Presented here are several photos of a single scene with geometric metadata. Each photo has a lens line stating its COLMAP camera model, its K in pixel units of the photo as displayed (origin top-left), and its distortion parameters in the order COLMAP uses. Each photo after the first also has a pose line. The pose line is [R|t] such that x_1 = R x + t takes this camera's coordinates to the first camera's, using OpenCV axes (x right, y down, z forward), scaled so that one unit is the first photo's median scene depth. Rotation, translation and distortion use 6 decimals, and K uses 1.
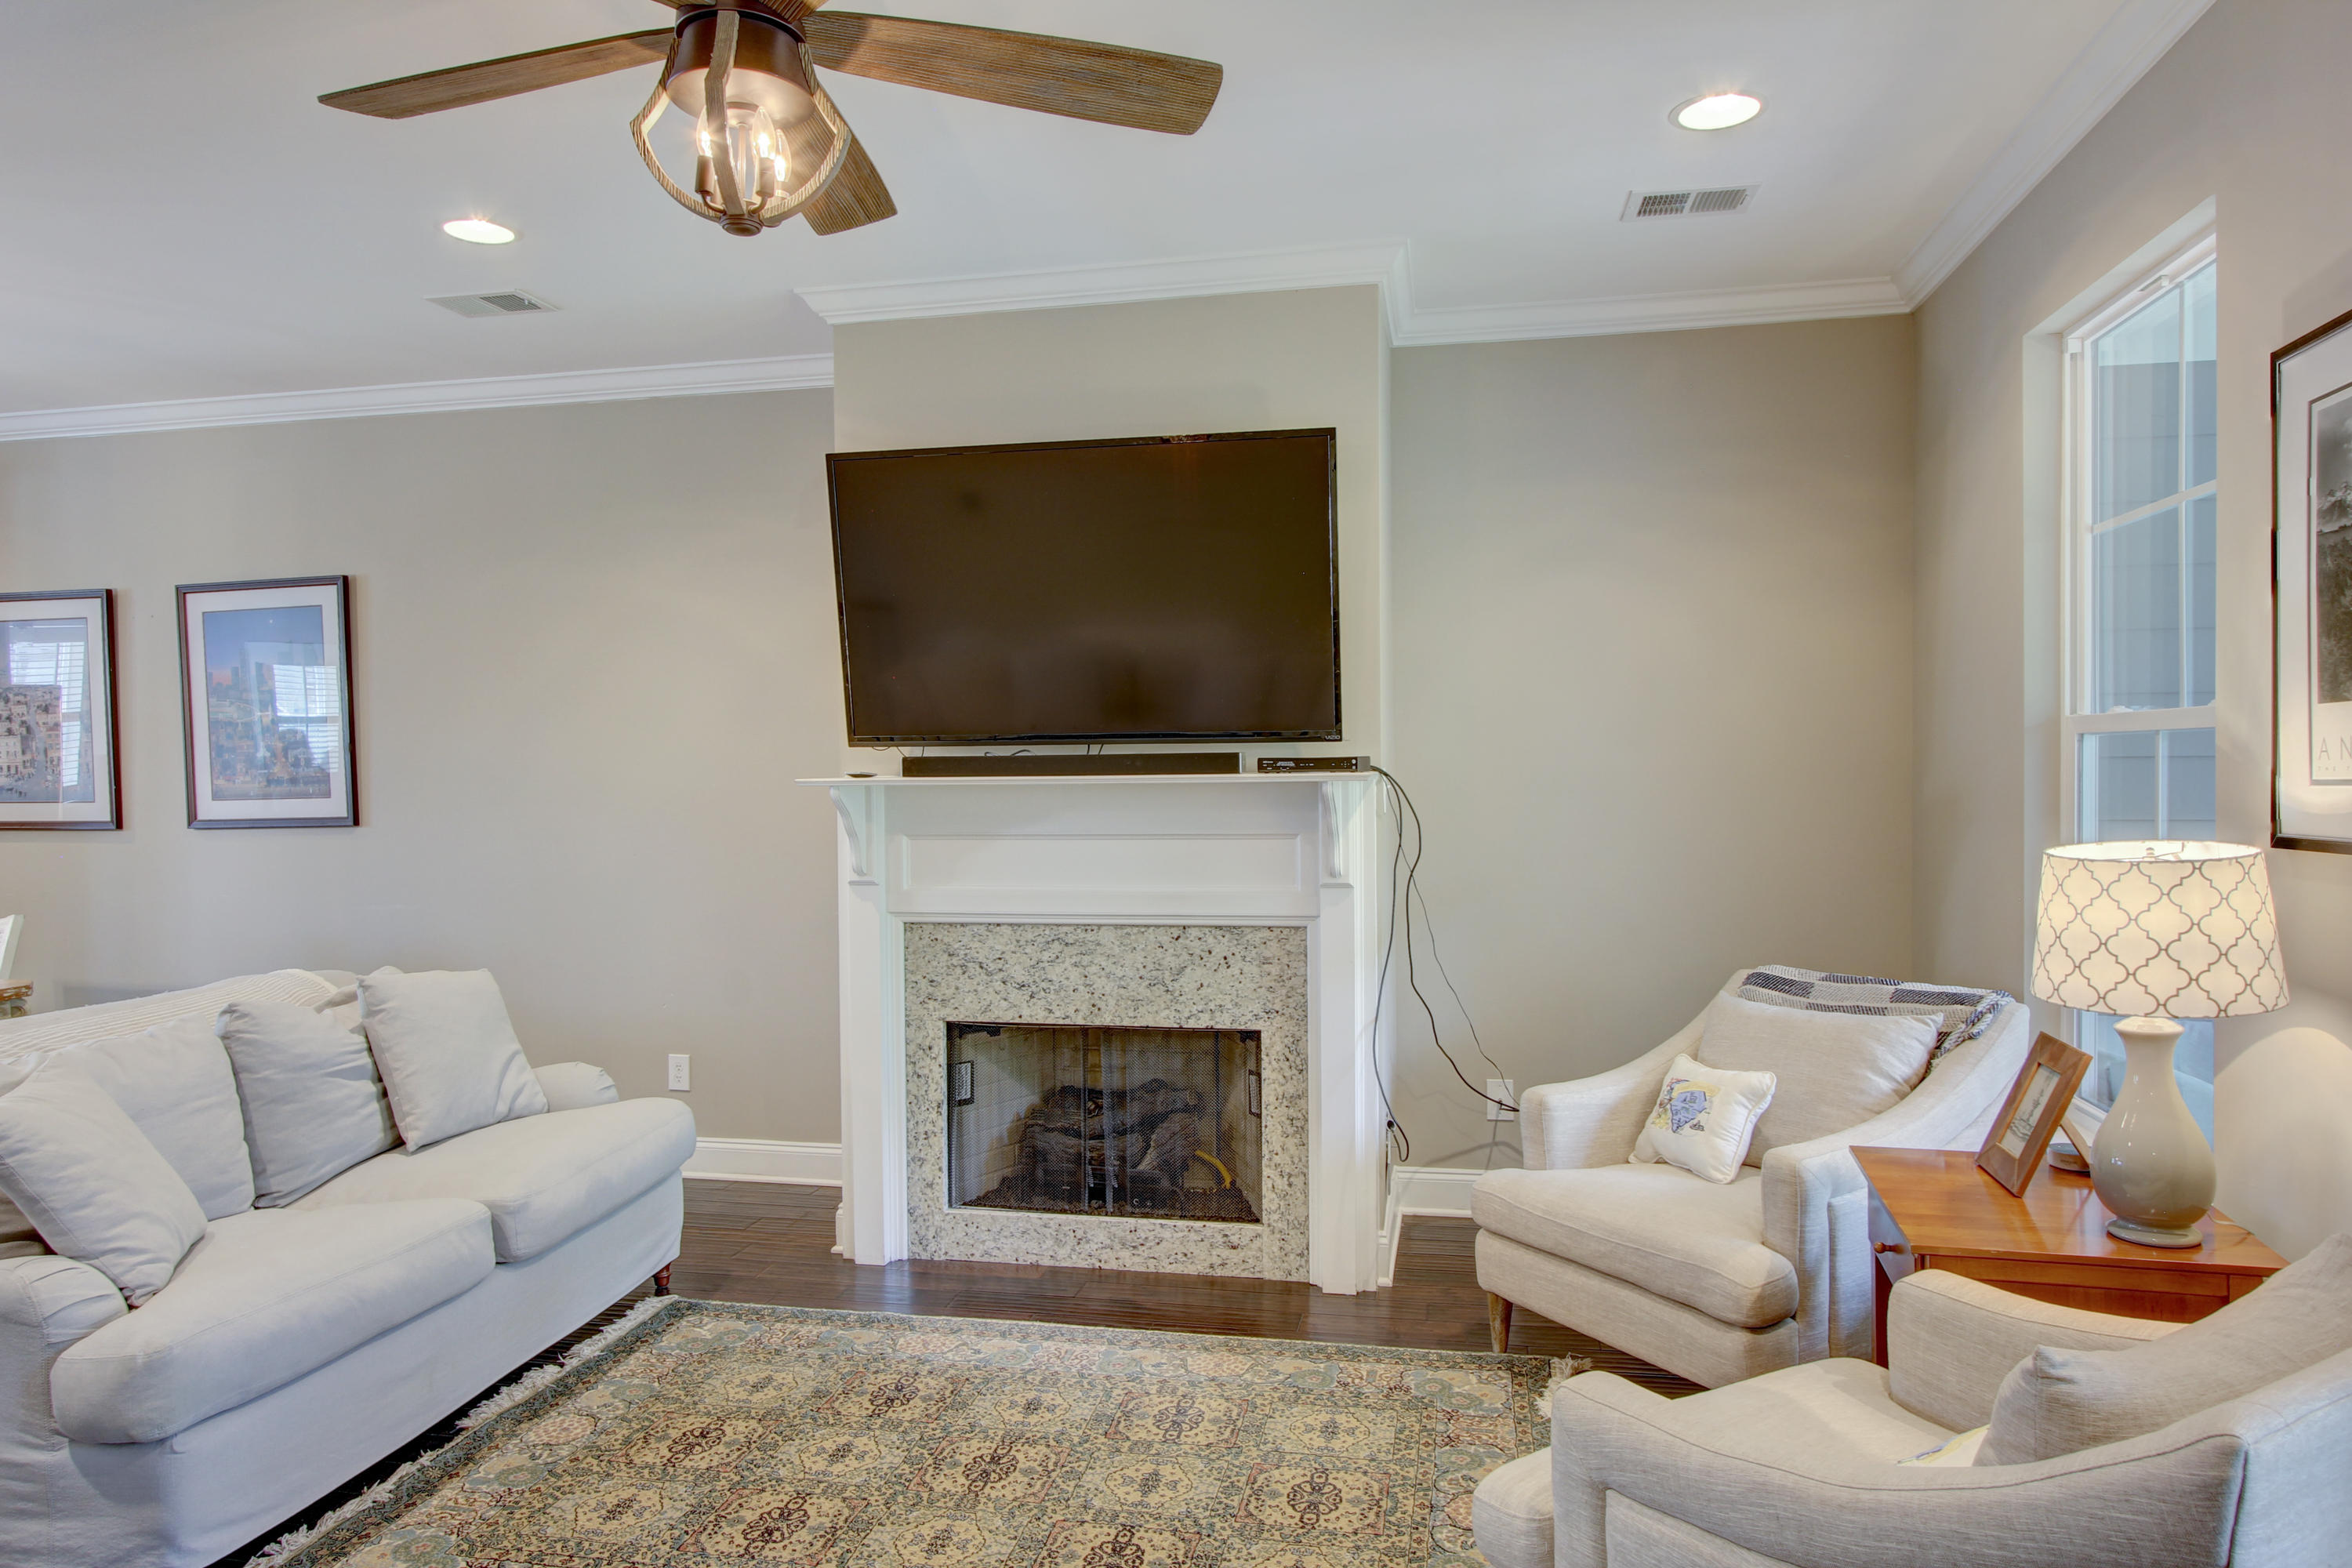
lens RADIAL K [[1481.1, 0, 1155.9], [0, 1481.1, 779.5], [0, 0, 1]] dist [-0.020642, 0.019376]
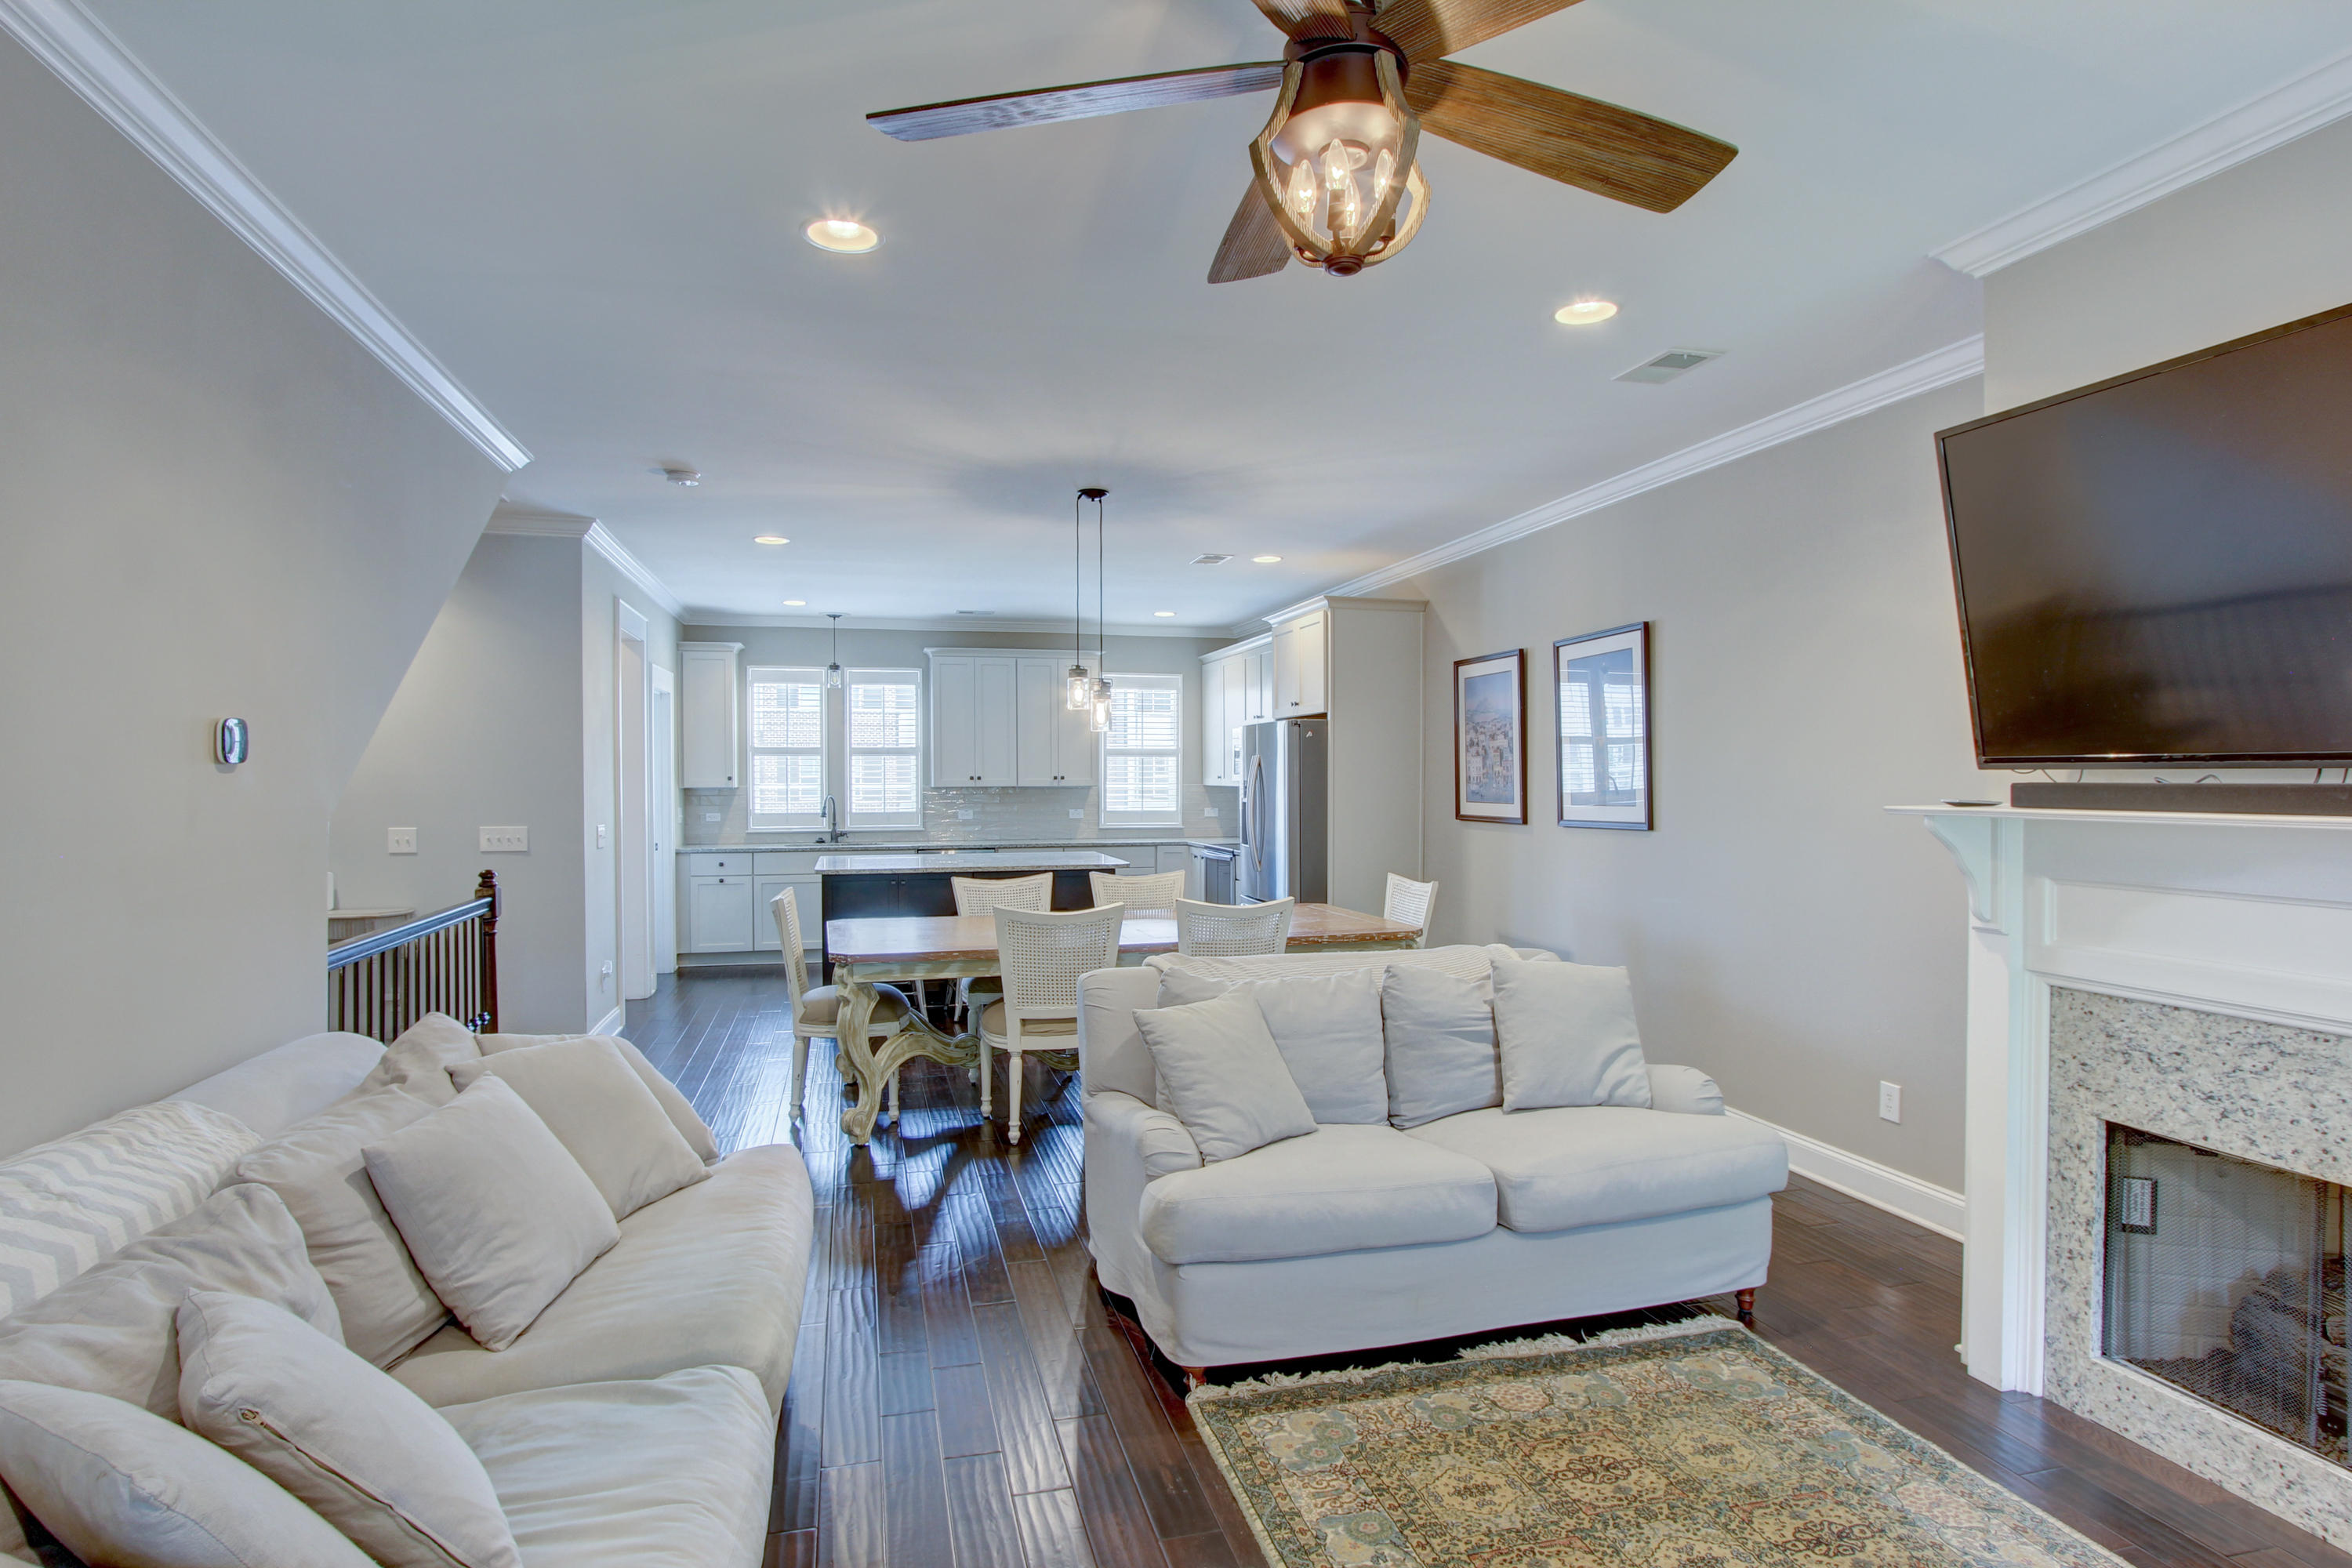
lens RADIAL K [[1210.3, 0, 1173.6], [0, 1210.3, 786.5], [0, 0, 1]] dist [-0.015309, 0.002029]
pose [[0.439388, 0.016082, -0.898153, 0.216204], [-0.008871, 0.999869, 0.013564, -0.017892], [0.898254, 0.002007, 0.439473, 0.285847]]
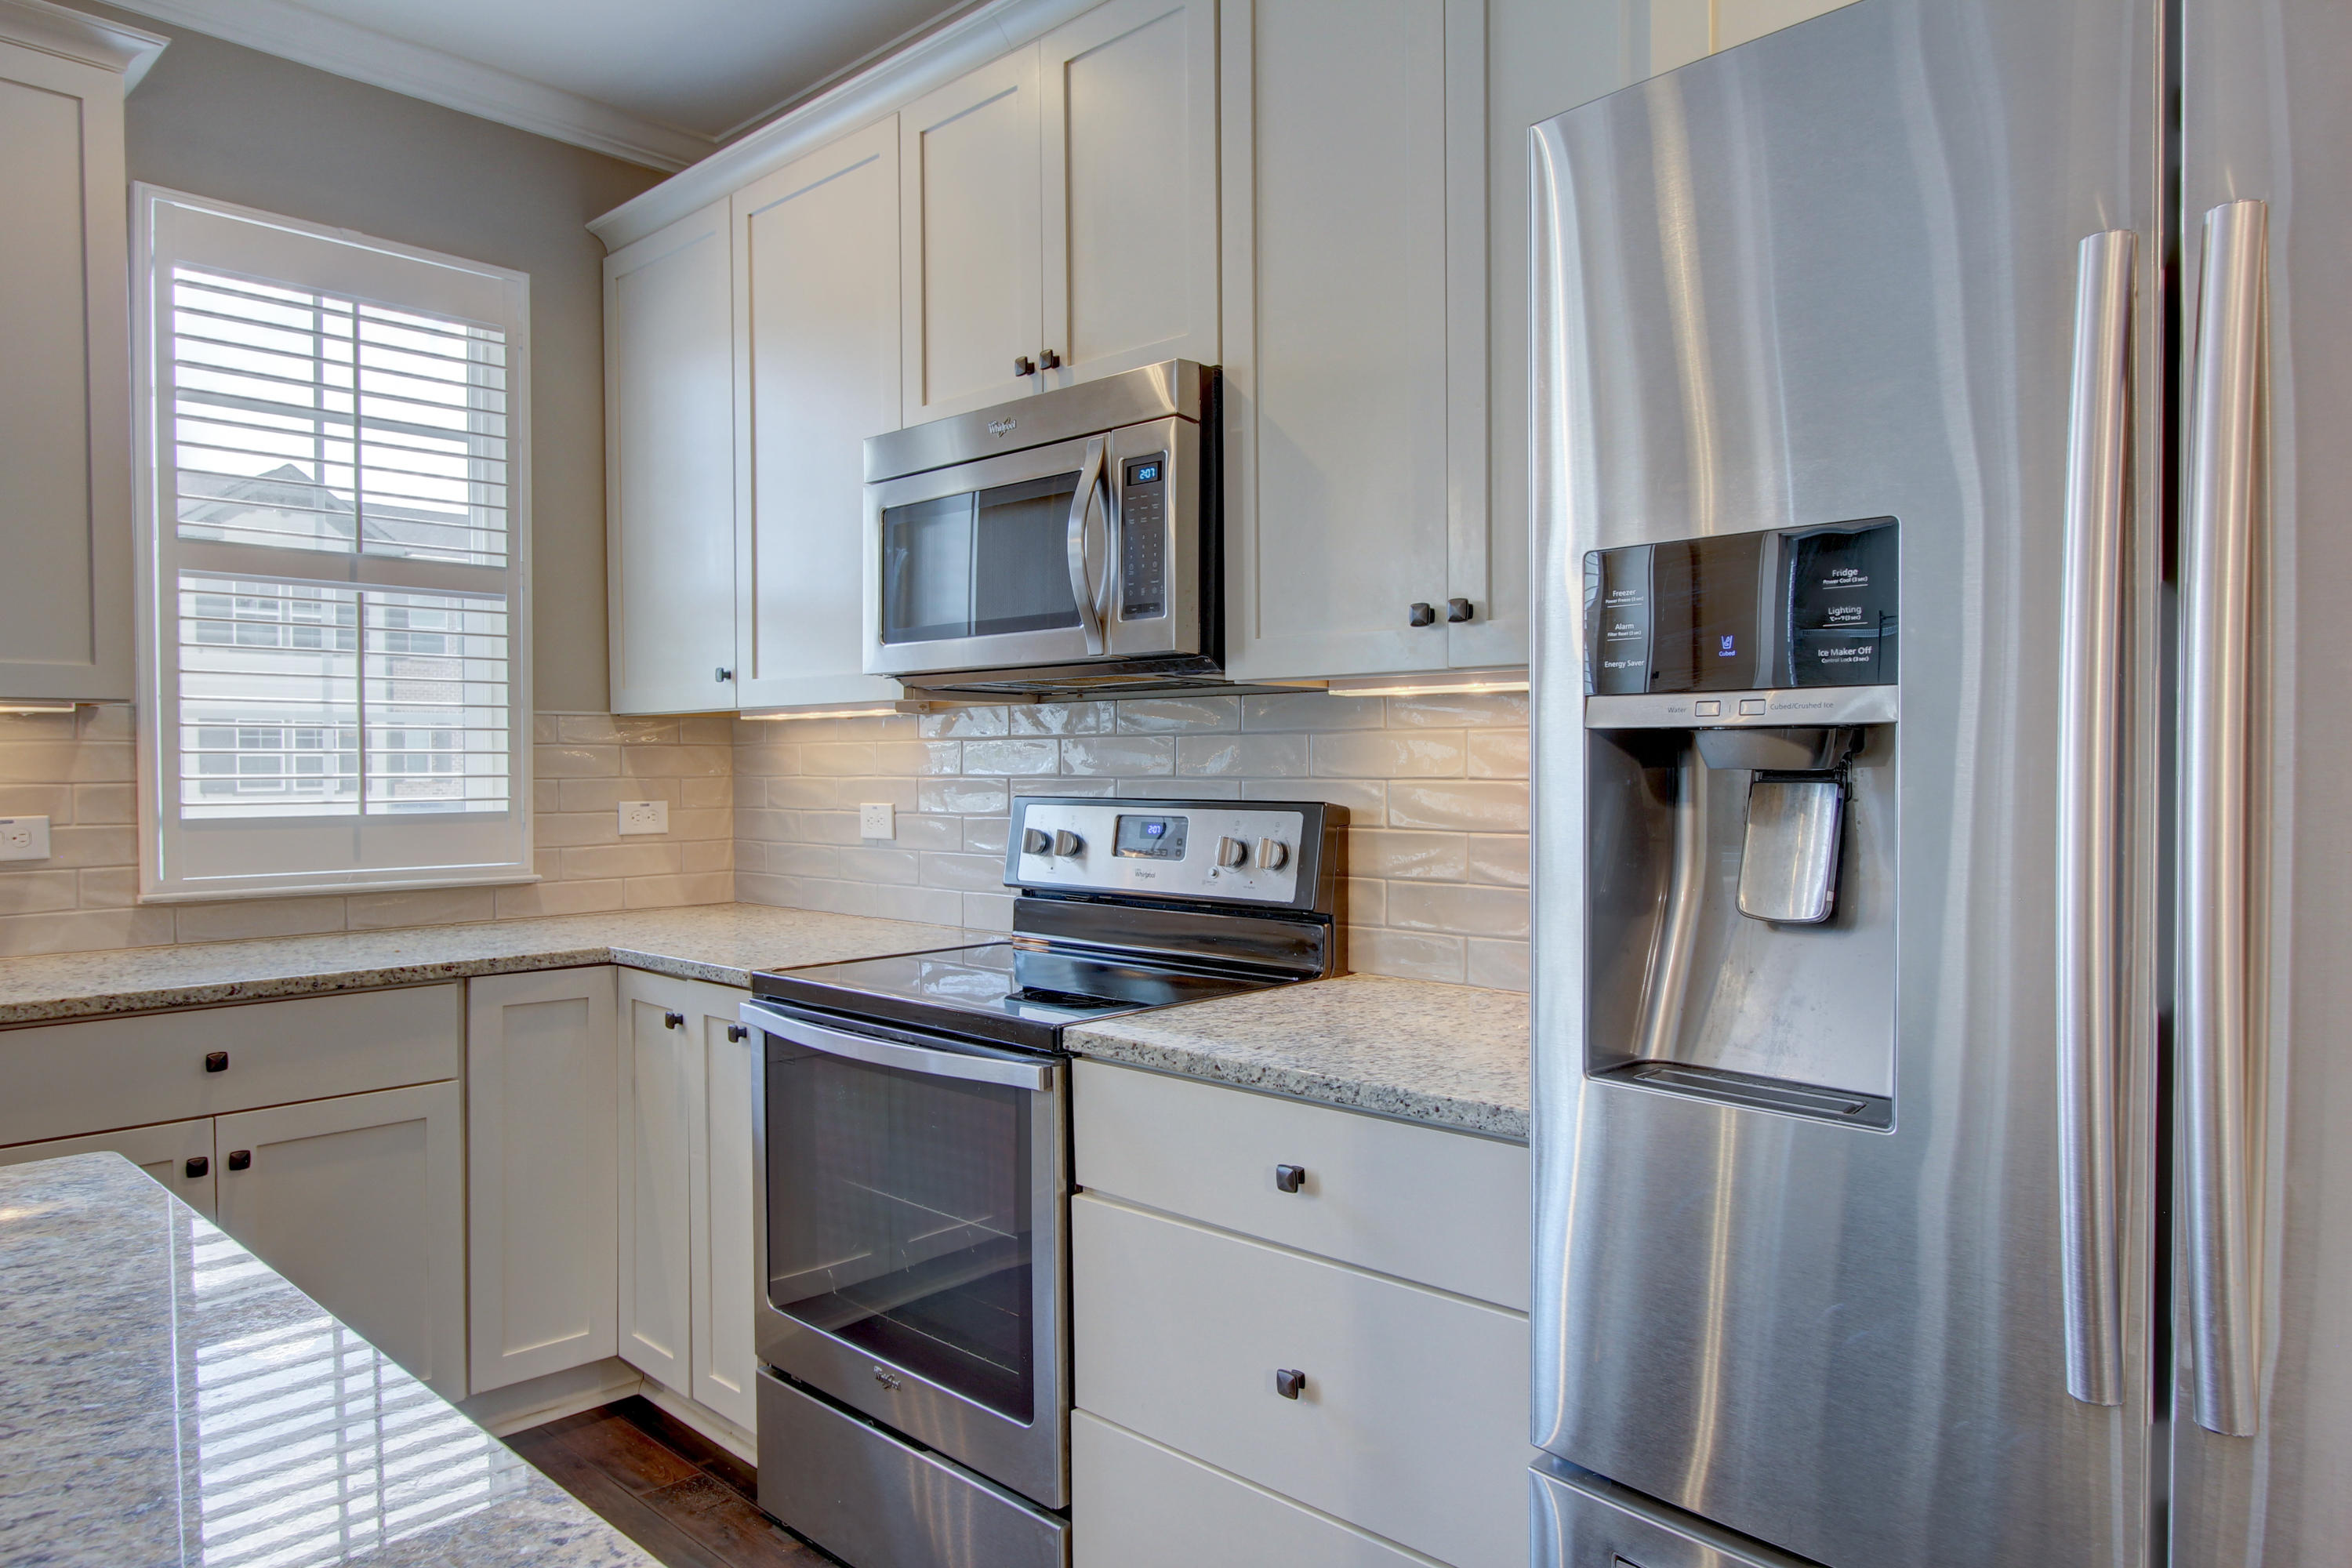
lens RADIAL K [[1481.1, 0, 1153.8], [0, 1481.1, 790.3], [0, 0, 1]] dist [-0.020642, 0.019376]
pose [[0.845072, 0.017179, -0.534377, -1.423984], [-0.009580, 0.999810, 0.016993, 0.040054], [0.534567, -0.009241, 0.845075, 0.960440]]
